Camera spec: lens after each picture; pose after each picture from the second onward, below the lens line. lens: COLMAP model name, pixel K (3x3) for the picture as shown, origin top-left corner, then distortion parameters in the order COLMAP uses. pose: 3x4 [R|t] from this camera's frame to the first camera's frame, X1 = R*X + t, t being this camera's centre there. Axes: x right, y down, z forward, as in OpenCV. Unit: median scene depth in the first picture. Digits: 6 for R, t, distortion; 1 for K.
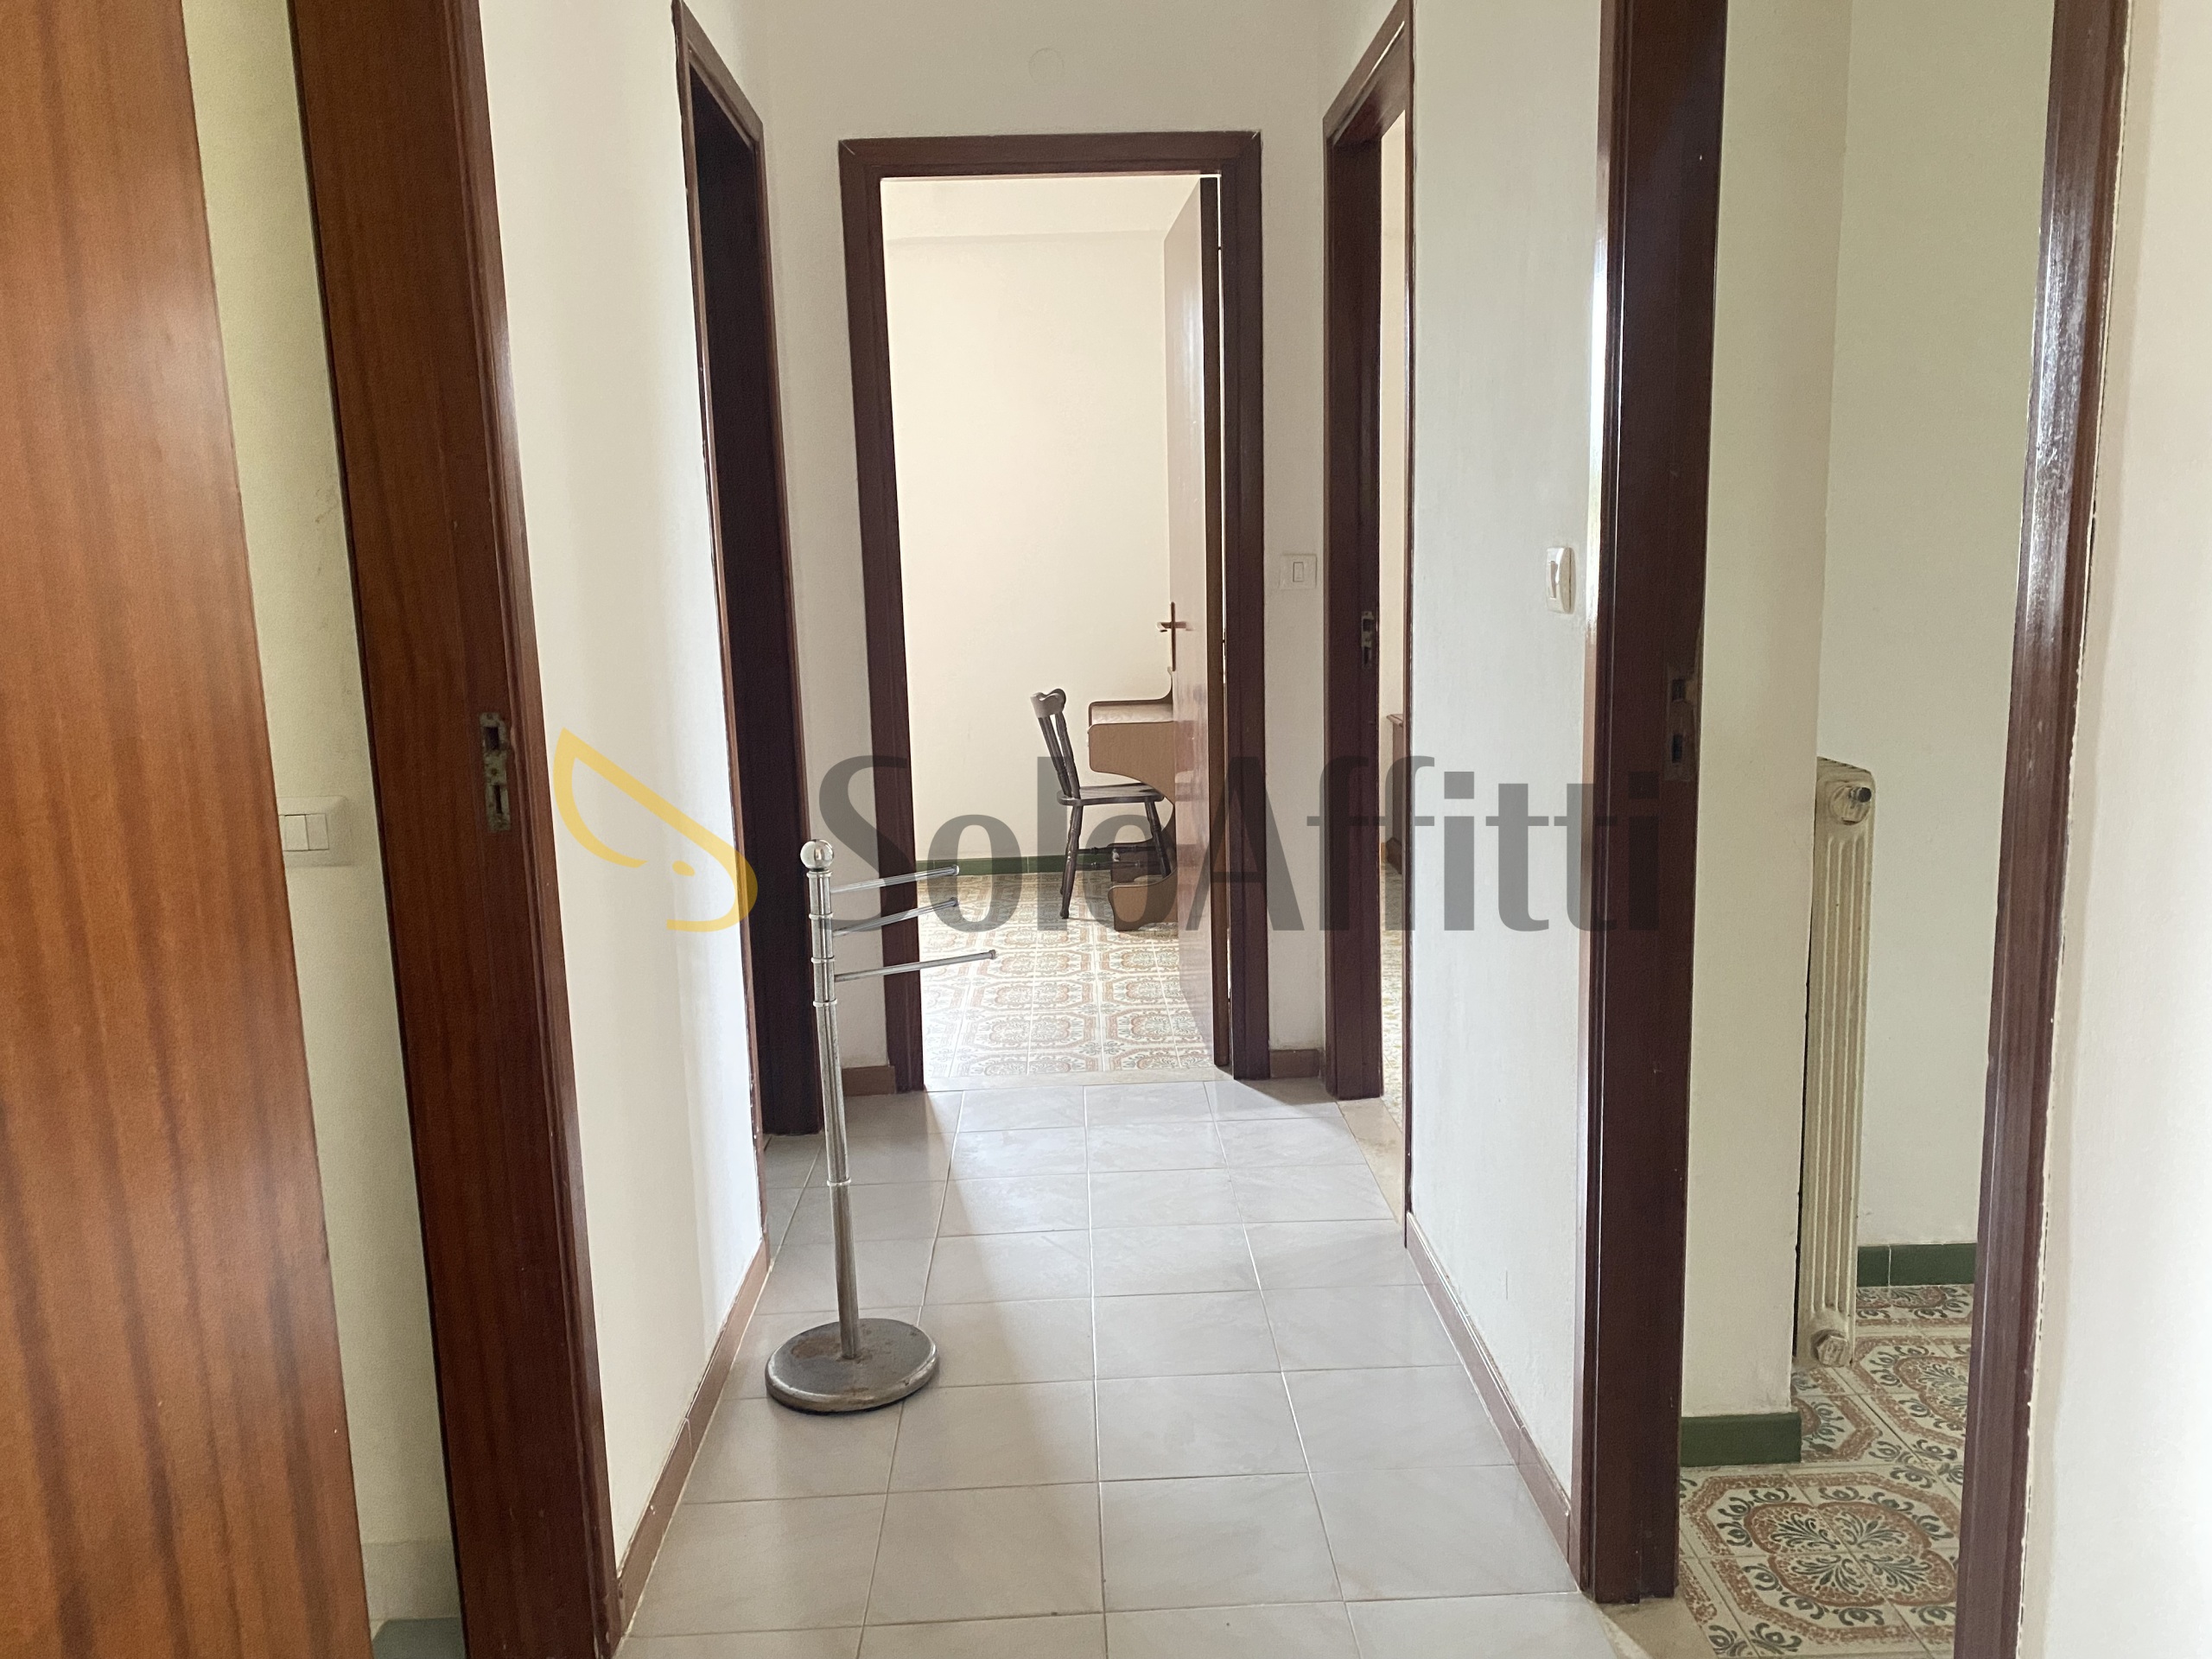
lens RADIAL K [[1691.6, 0, 1107.7], [0, 1691.6, 830.5], [0, 0, 1]] dist [0.038544, -0.025711]
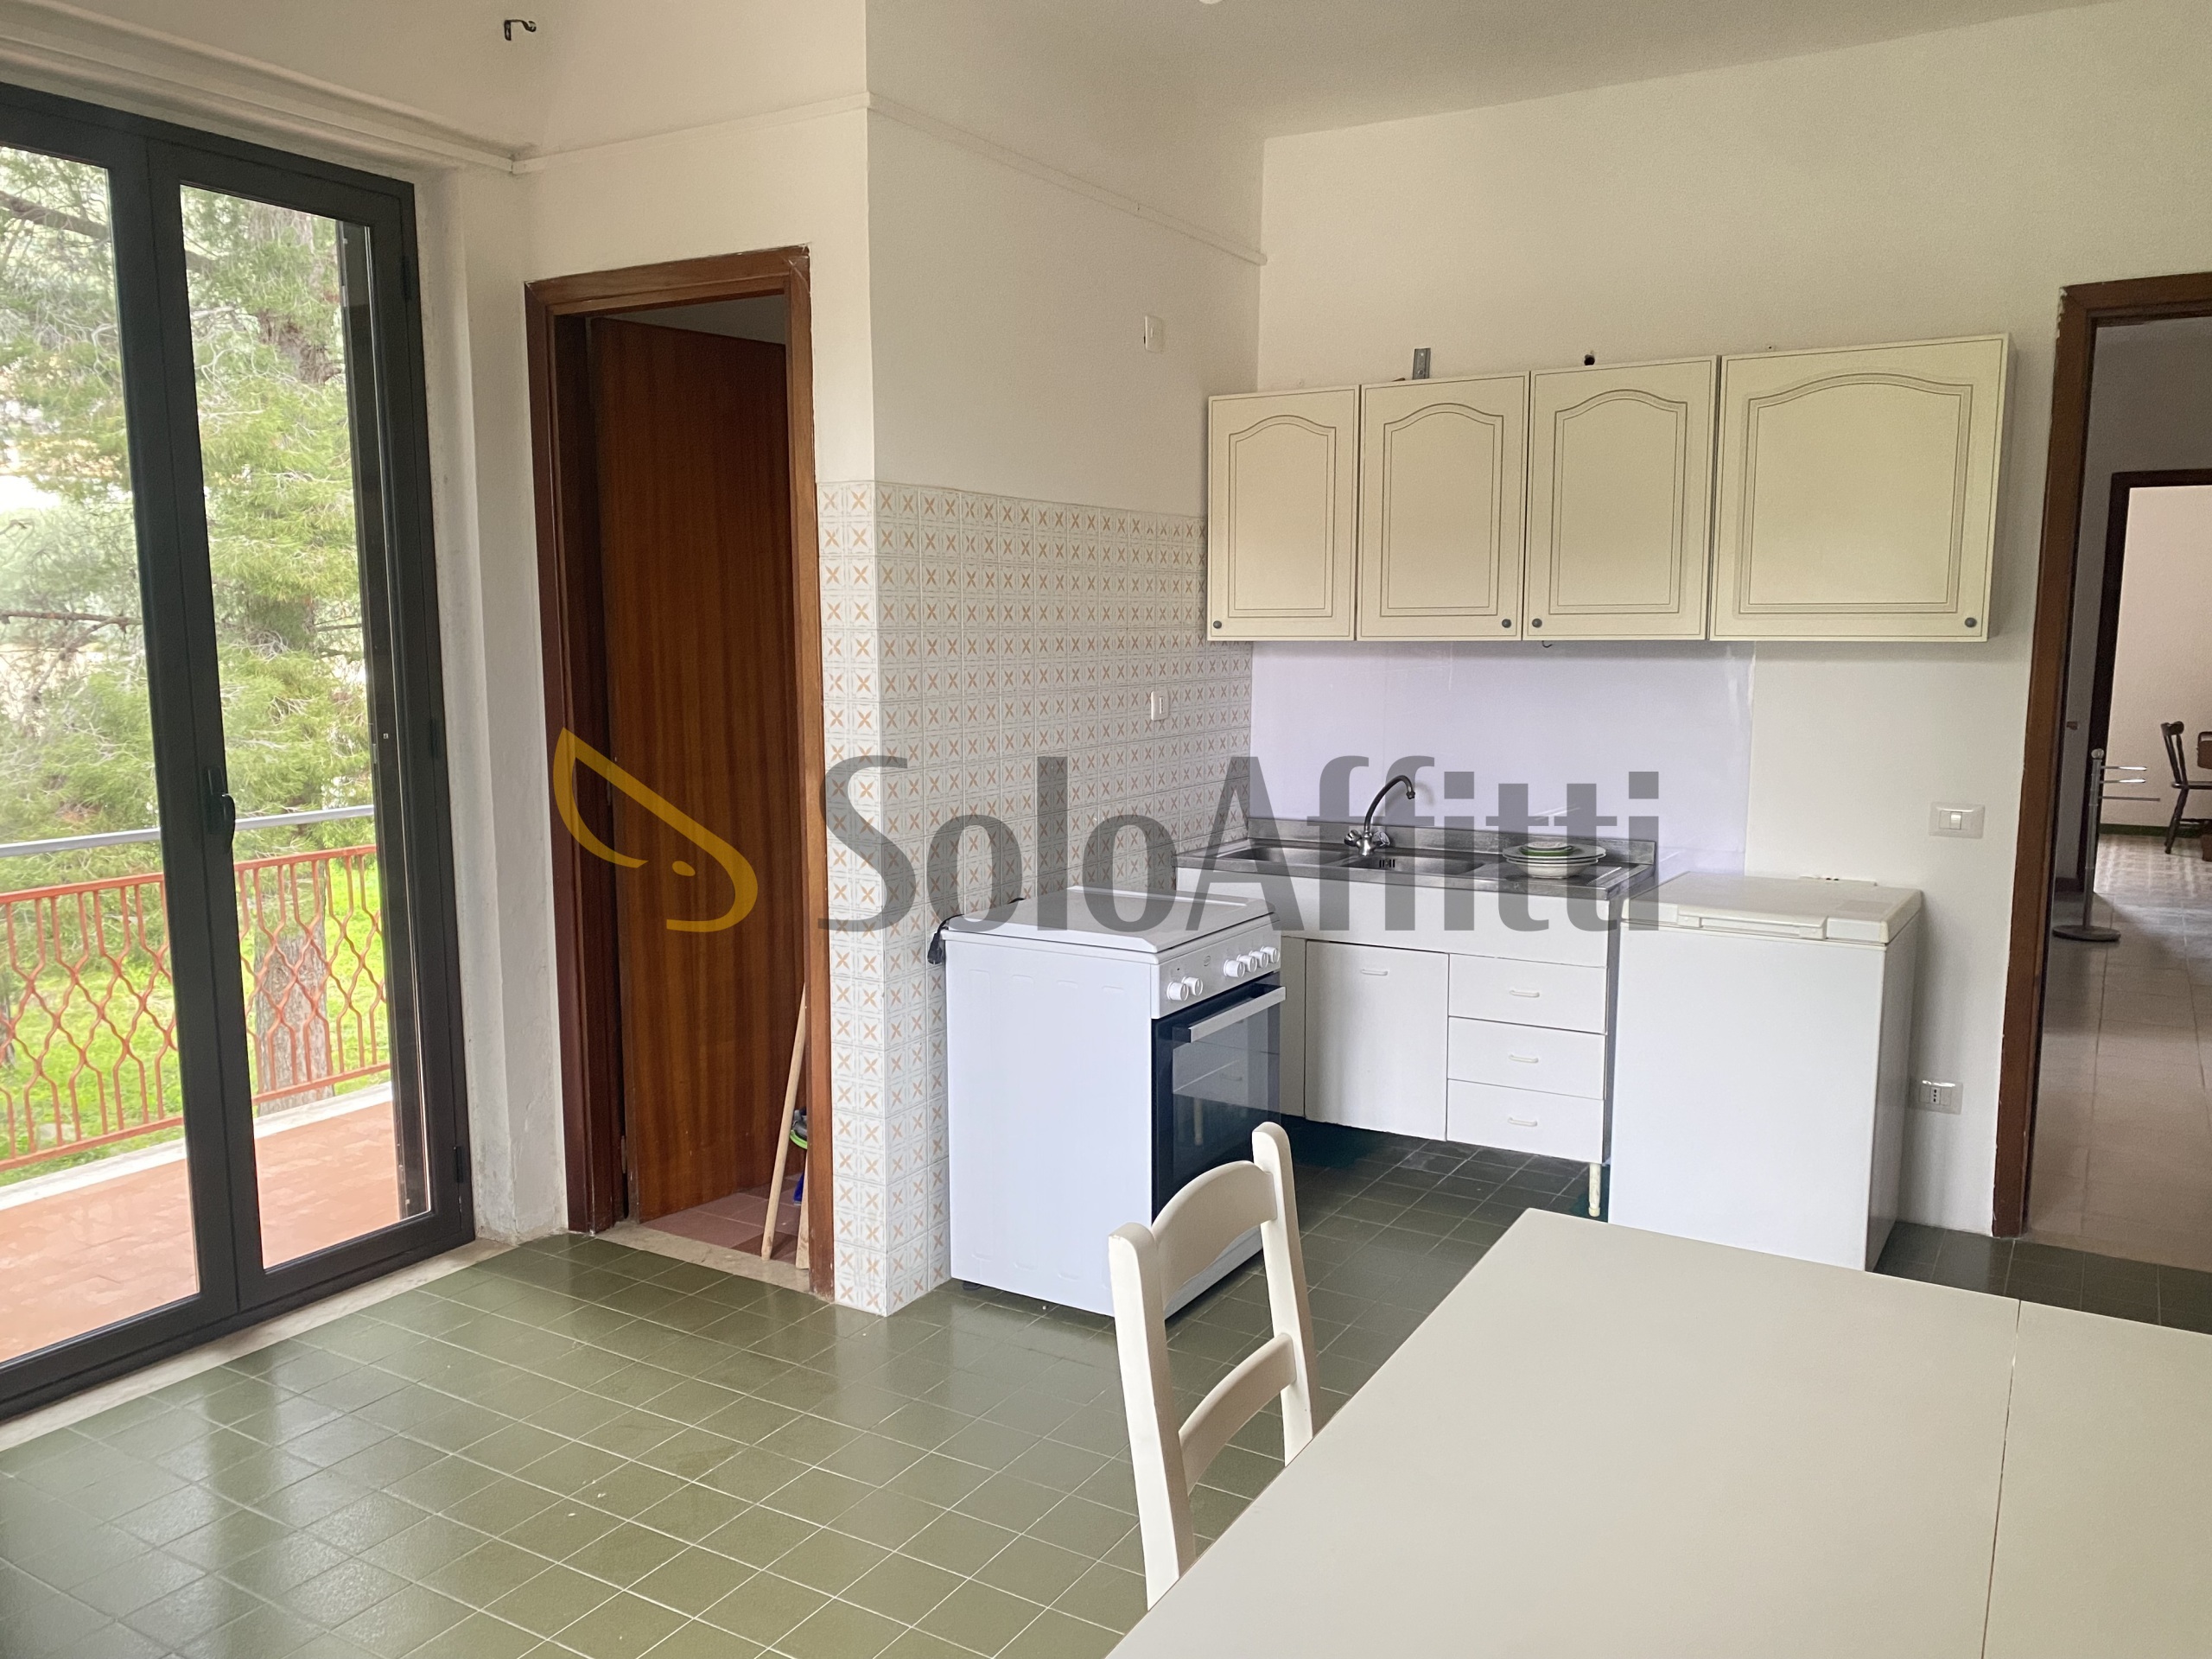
lens RADIAL K [[1691.6, 0, 1122.6], [0, 1691.6, 847.6], [0, 0, 1]] dist [0.038544, -0.025711]
pose [[0.845301, 0.104218, -0.524028, -0.013301], [-0.110754, 0.993667, 0.018964, 0.131630], [0.522685, 0.042008, 0.851490, -1.046373]]
